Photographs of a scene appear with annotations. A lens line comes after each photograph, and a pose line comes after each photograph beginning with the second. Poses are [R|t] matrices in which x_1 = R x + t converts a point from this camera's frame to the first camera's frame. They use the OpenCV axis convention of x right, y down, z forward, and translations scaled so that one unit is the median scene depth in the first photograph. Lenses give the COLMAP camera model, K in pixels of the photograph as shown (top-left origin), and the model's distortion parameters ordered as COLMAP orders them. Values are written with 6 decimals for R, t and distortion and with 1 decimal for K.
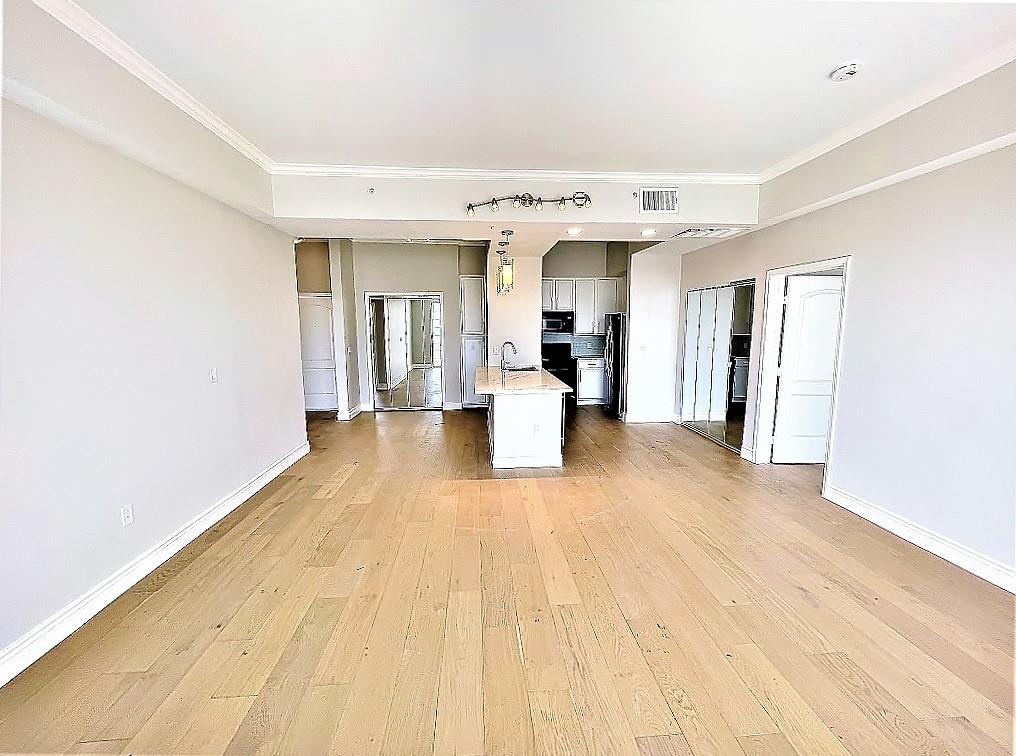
lens RADIAL K [[417.7, 0, 507.5], [0, 417.7, 377.5], [0, 0, 1]] dist [-0.000116, 0.000253]
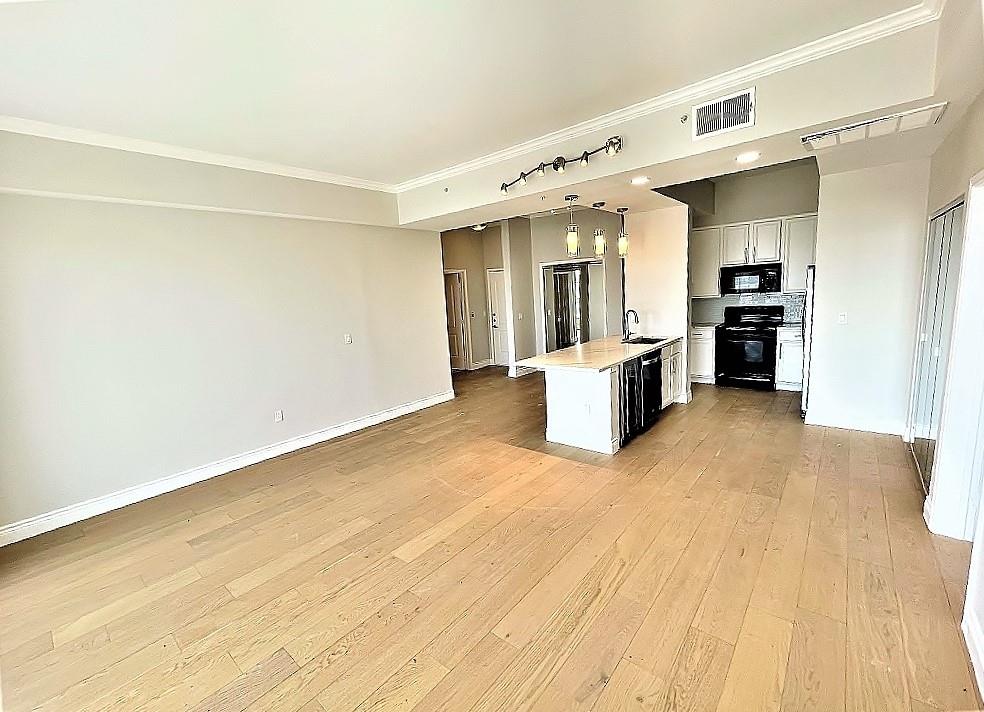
lens RADIAL K [[416.0, 0, 492.0], [0, 416.0, 356.0], [0, 0, 1]] dist [0.000711, 0.000093]
pose [[0.709629, 0.069918, -0.701098, 0.550122], [-0.031998, 0.997236, 0.067063, -0.047299], [0.703849, -0.025156, 0.709905, 0.196529]]
